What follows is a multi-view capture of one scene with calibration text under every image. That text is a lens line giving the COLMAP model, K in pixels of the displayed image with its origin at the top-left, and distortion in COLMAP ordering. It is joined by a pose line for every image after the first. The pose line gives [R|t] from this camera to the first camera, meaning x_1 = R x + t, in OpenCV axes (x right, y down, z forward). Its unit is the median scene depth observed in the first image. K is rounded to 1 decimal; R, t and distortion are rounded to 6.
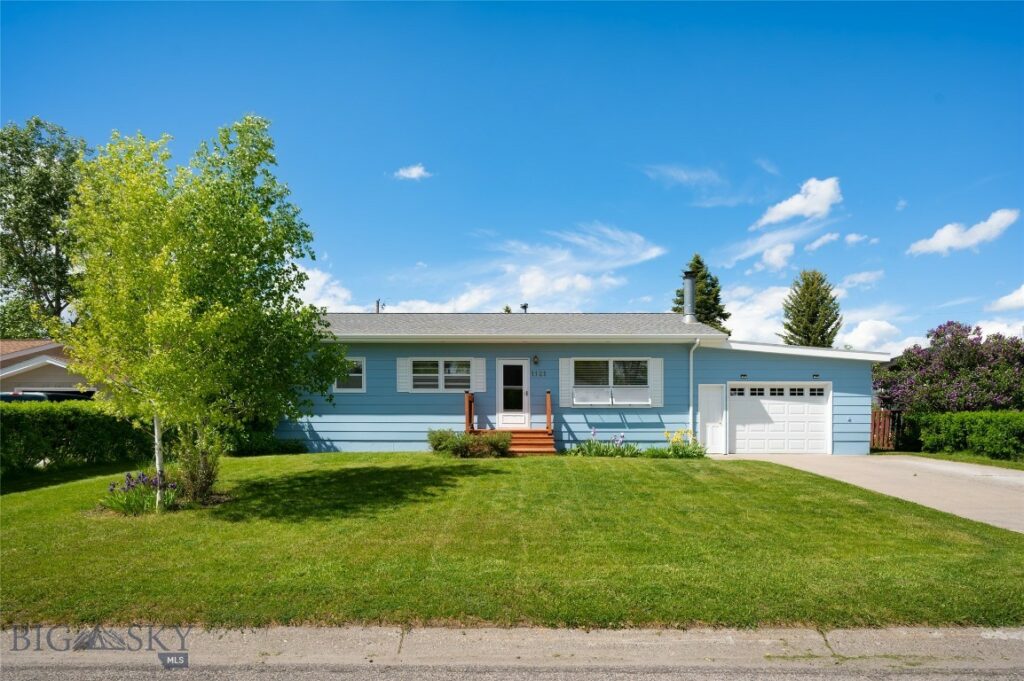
lens RADIAL K [[564.9, 0, 512.0], [0, 564.9, 340.5], [0, 0, 1]] dist [0.000974, -0.000426]
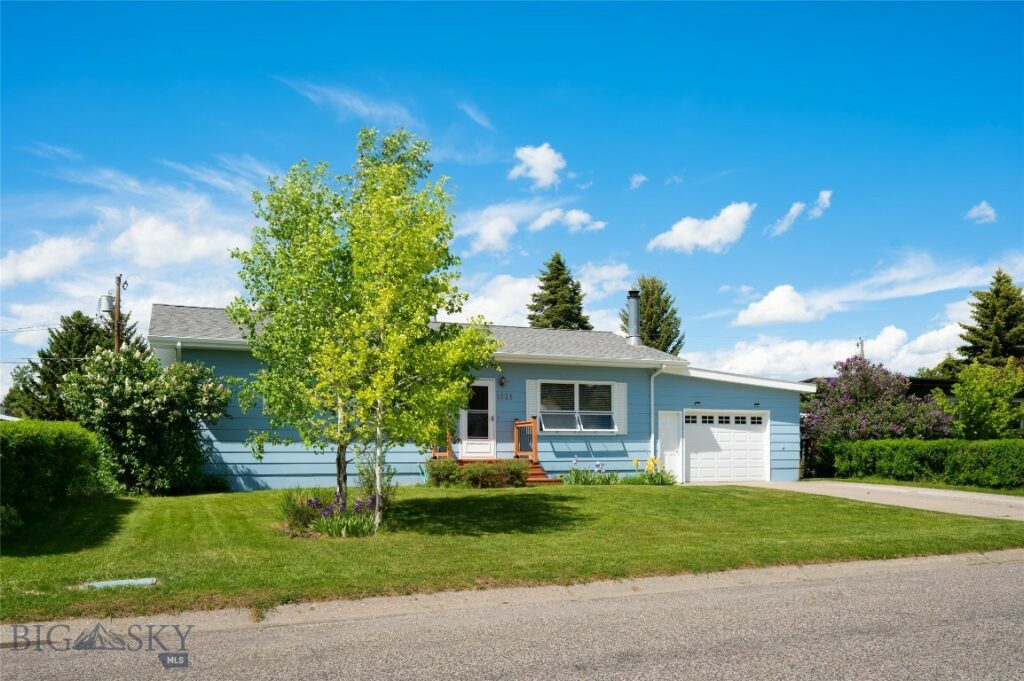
lens RADIAL K [[817.0, 0, 512.0], [0, 817.0, 297.4], [0, 0, 1]] dist [0.004993, -0.003902]
pose [[0.922562, 0.068170, 0.379778, -0.450208], [-0.047461, 0.996844, -0.063641, -0.016188], [-0.382918, 0.040689, 0.922886, -0.209965]]
